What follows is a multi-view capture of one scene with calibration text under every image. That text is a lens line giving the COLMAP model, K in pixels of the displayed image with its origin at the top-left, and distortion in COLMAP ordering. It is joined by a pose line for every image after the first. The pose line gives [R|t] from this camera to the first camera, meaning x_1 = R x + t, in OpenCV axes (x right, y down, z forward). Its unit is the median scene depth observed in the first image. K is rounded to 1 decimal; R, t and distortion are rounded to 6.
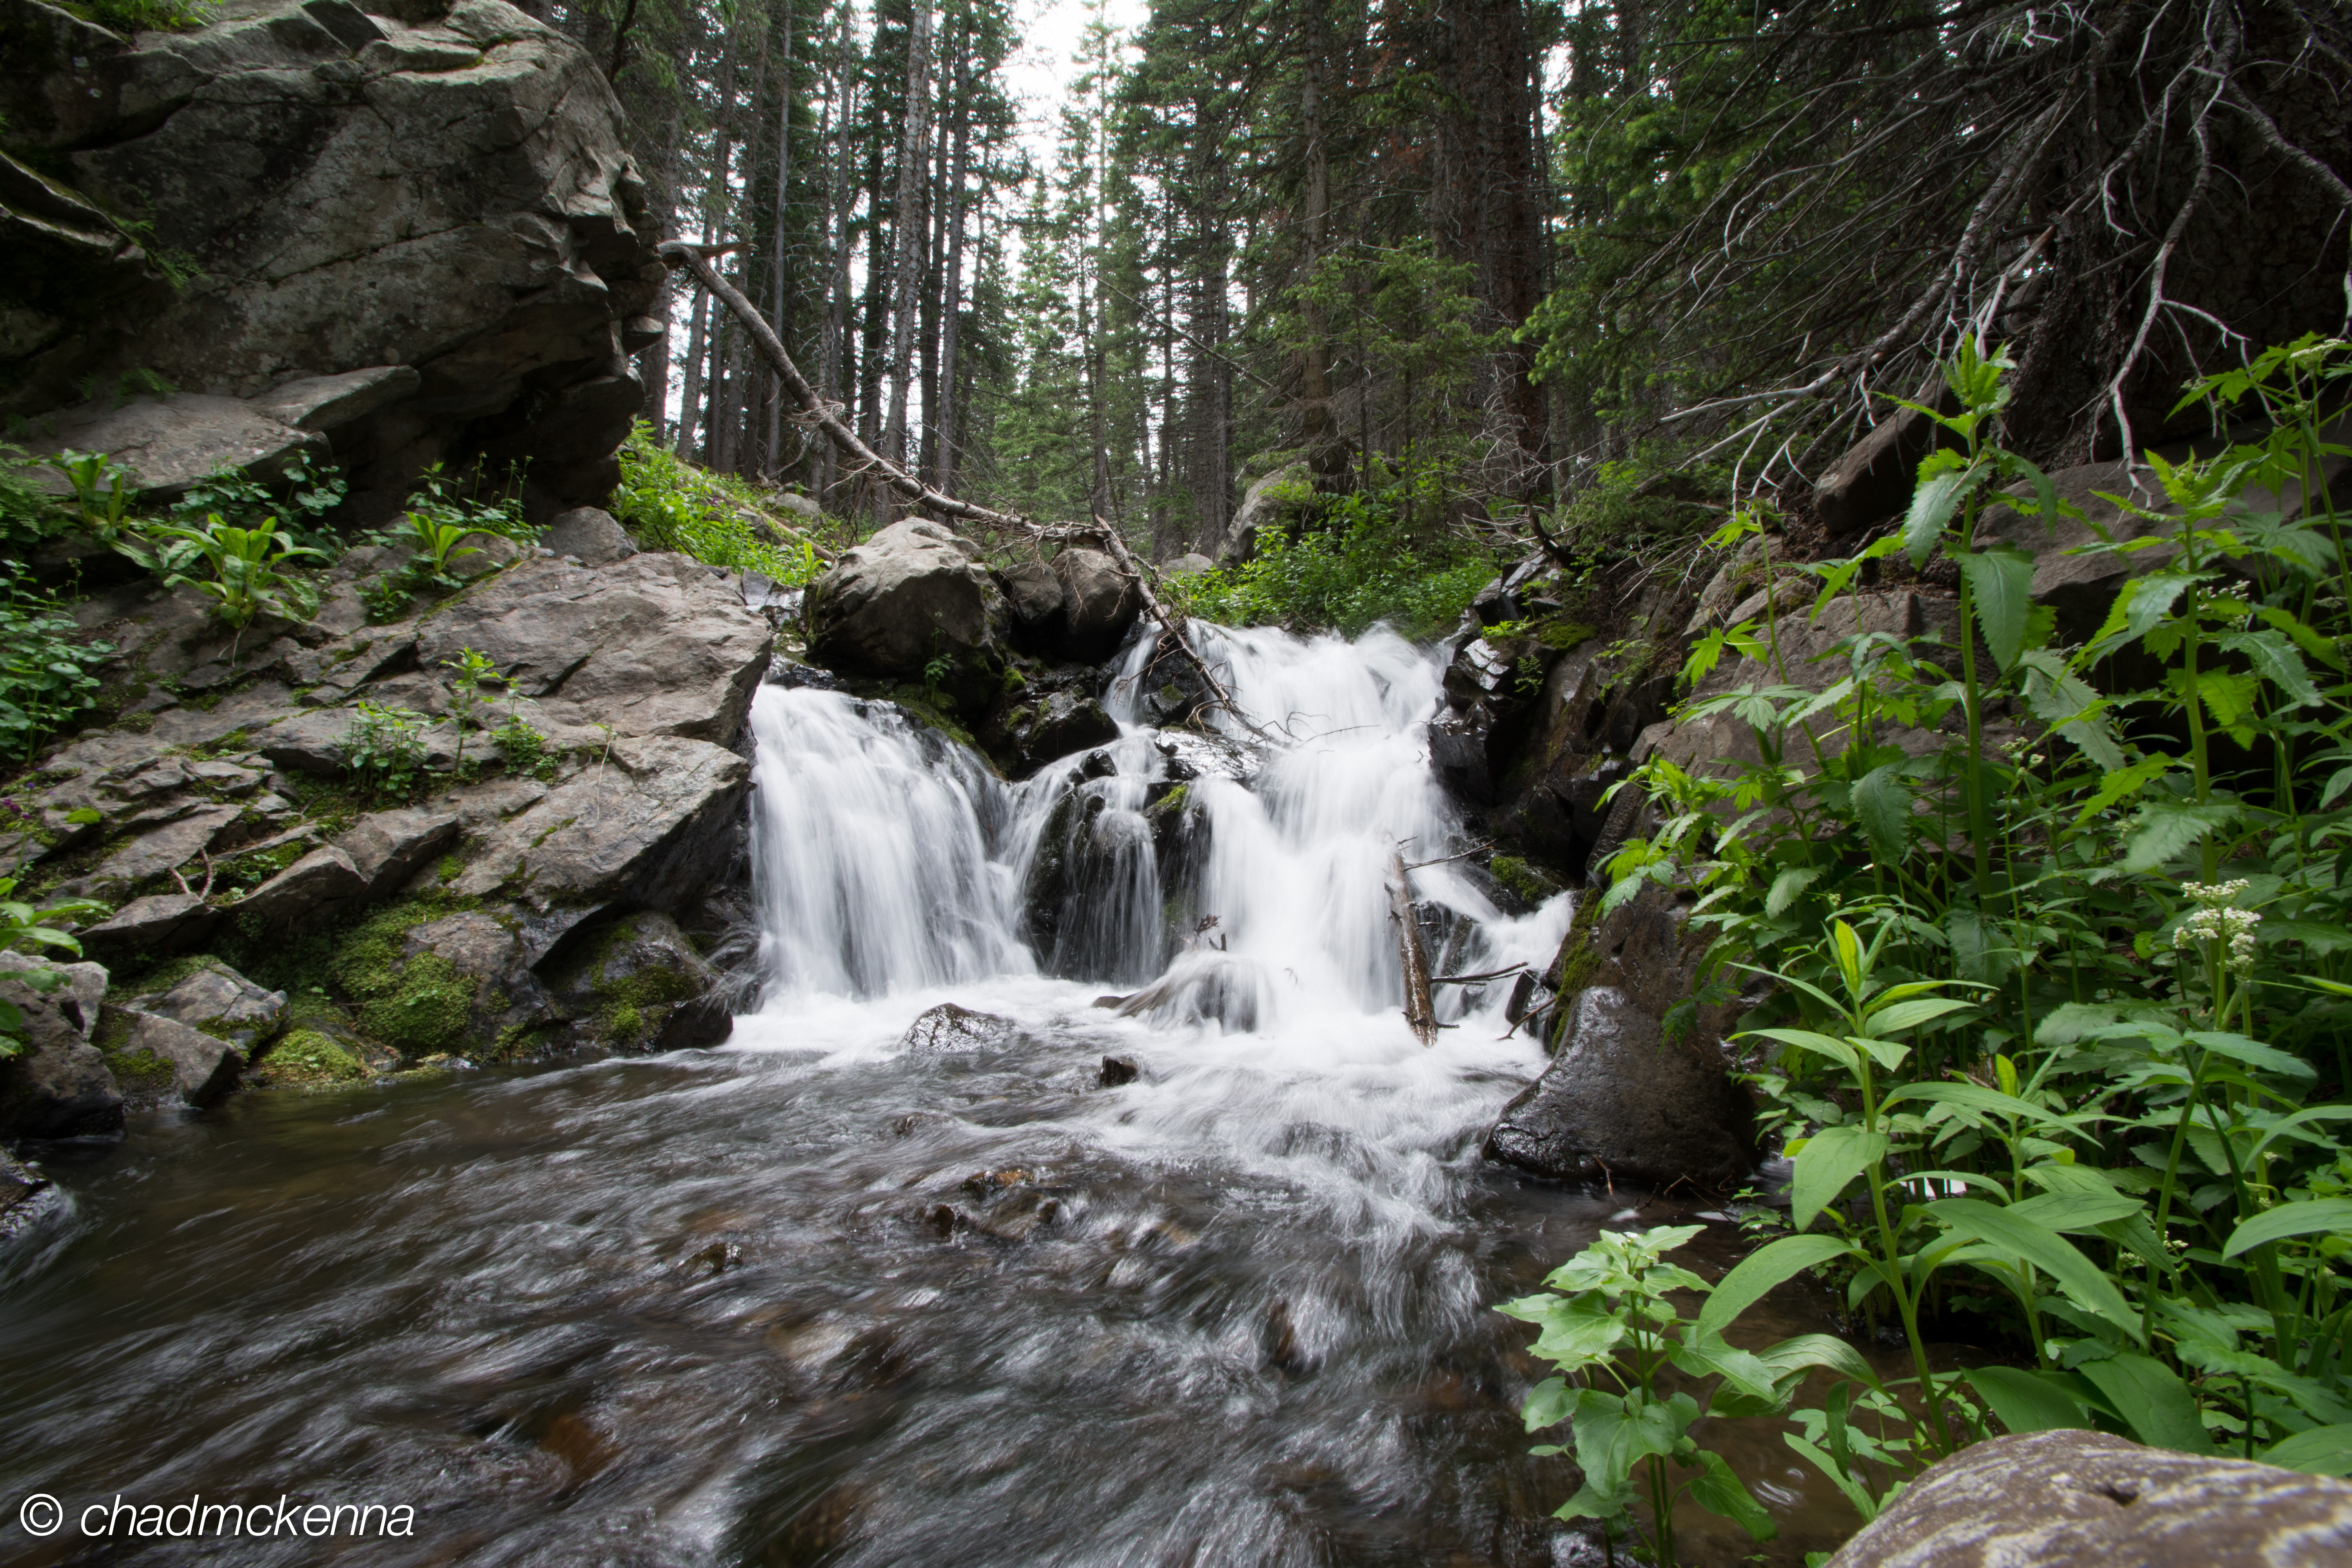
lens RADIAL K [[1020.7, 0, 1184.5], [0, 1020.7, 786.7], [0, 0, 1]] dist [-0.006908, -0.004588]
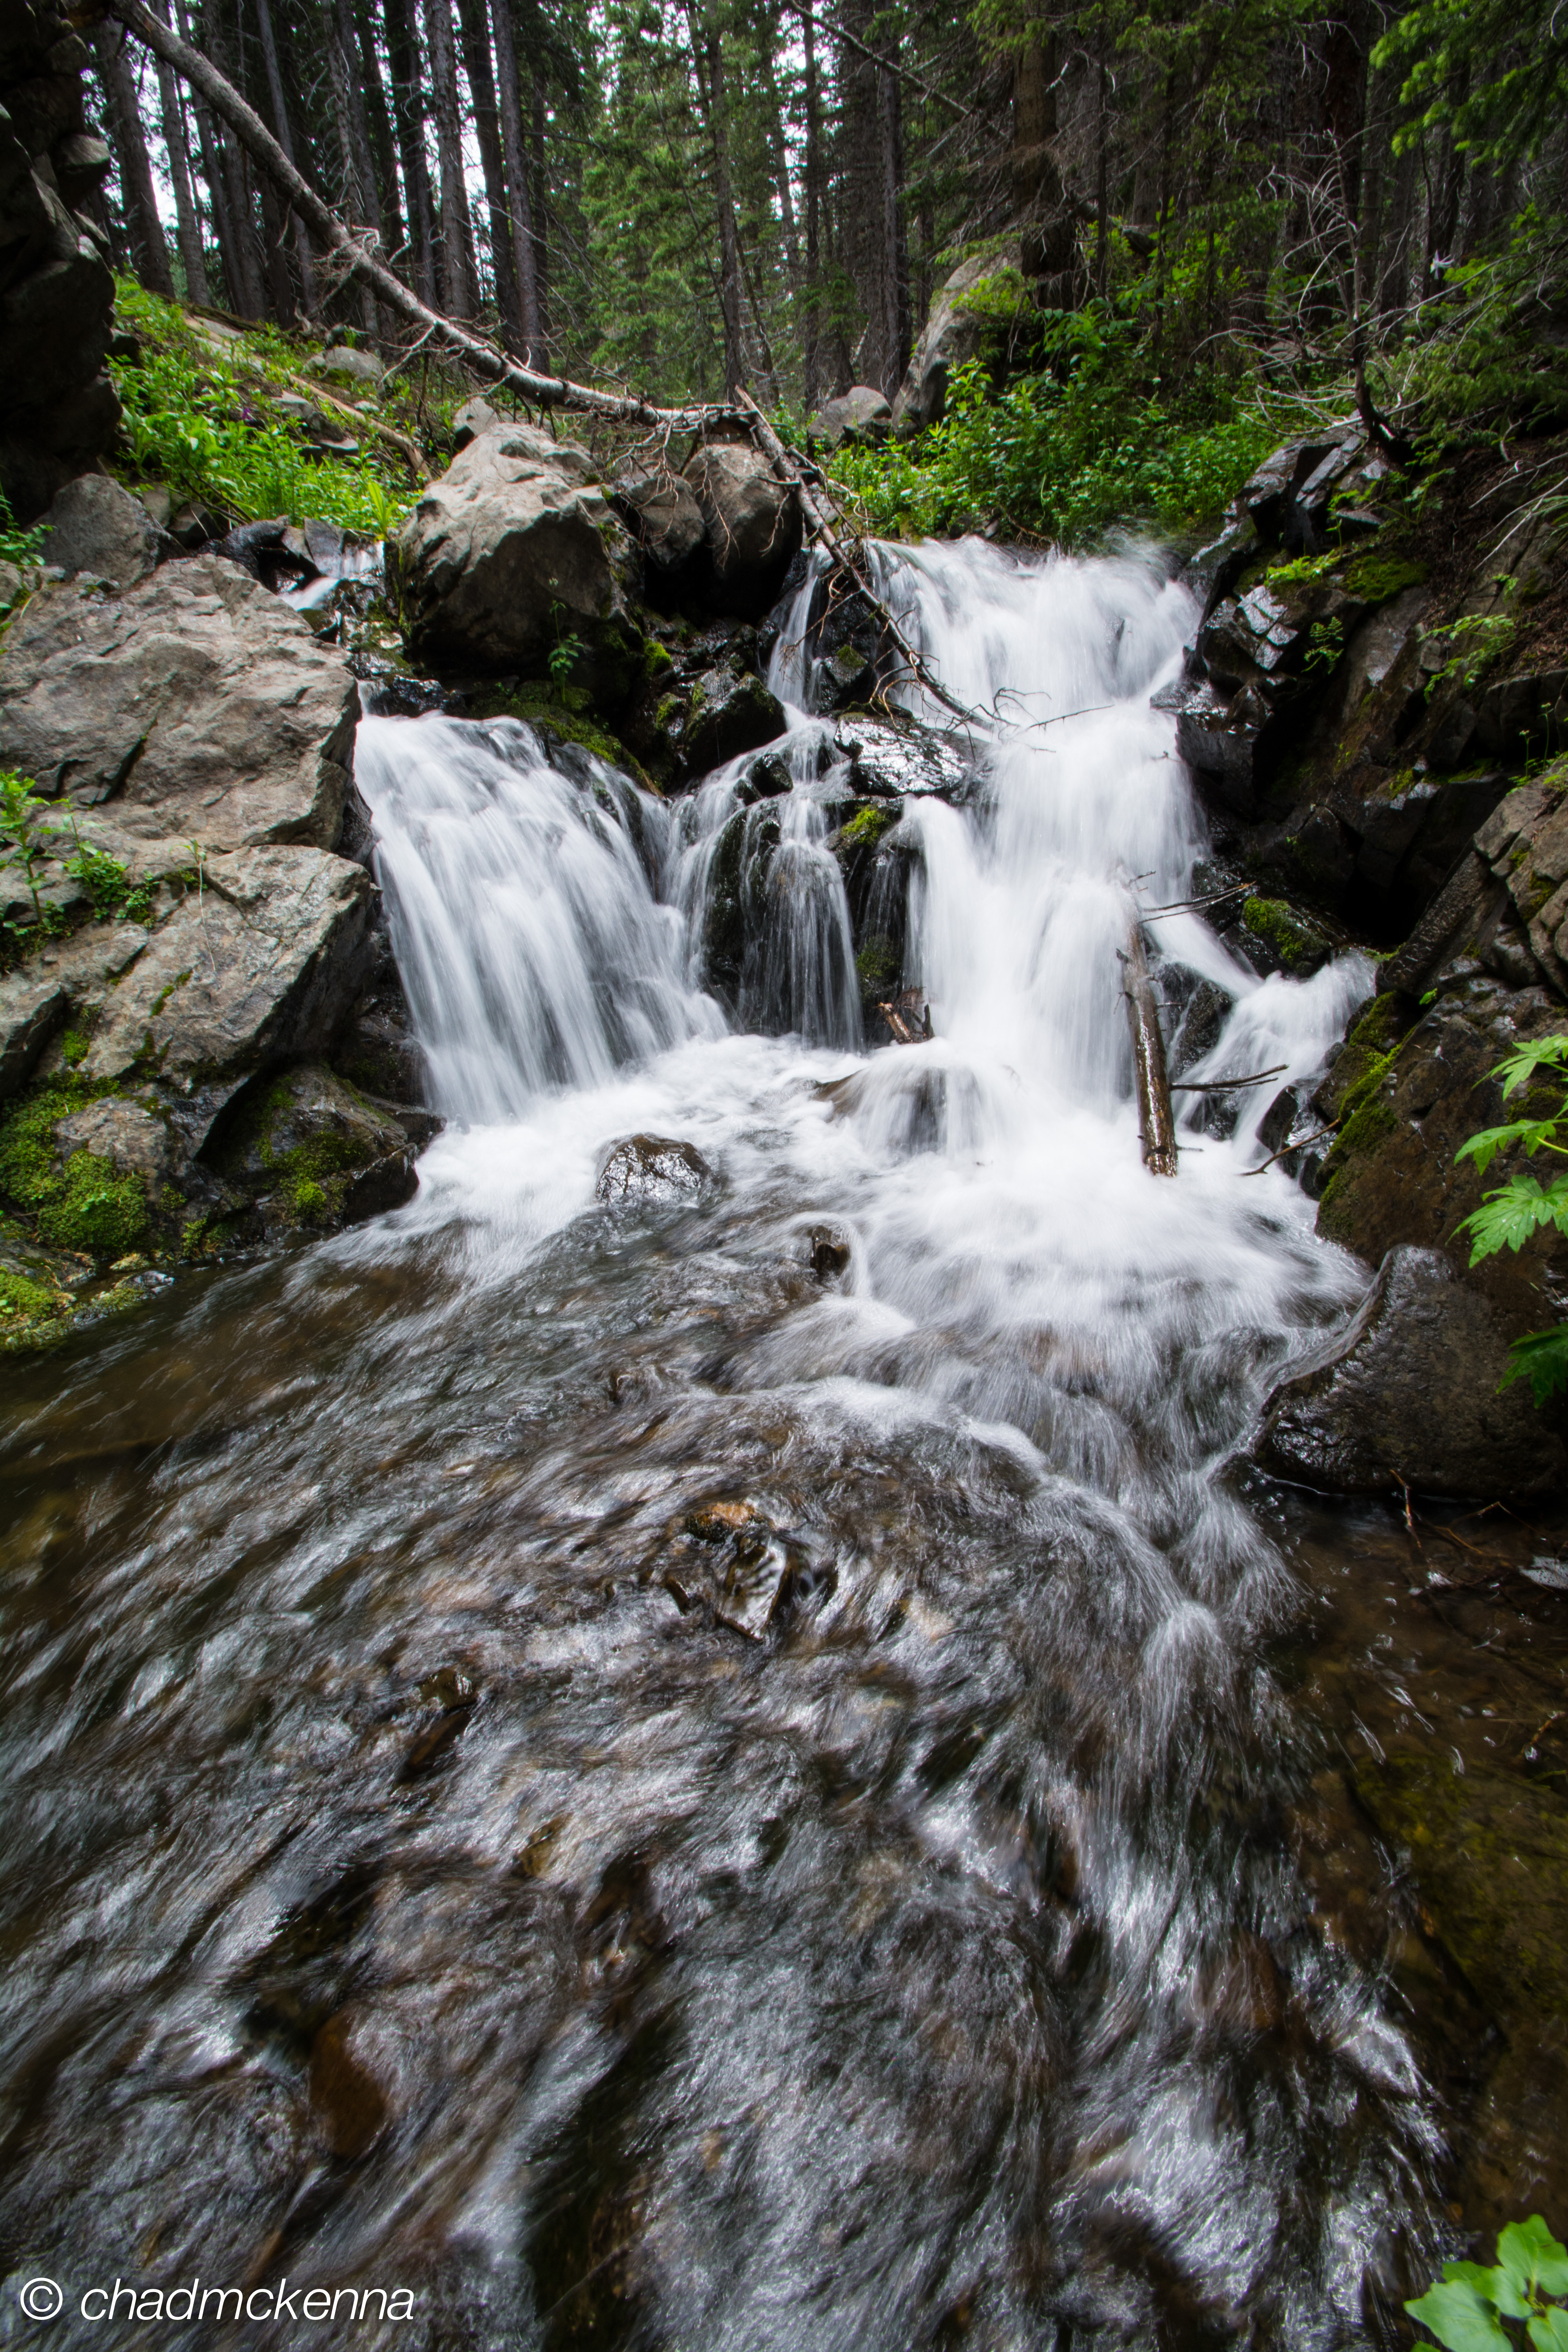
lens RADIAL K [[1020.7, 0, 789.6], [0, 1020.7, 1180.9], [0, 0, 1]] dist [-0.006908, -0.004588]
pose [[0.996173, -0.036469, -0.079431, -0.014362], [0.068133, 0.893246, 0.444375, -0.108999], [0.054746, -0.448086, 0.892313, 0.112237]]
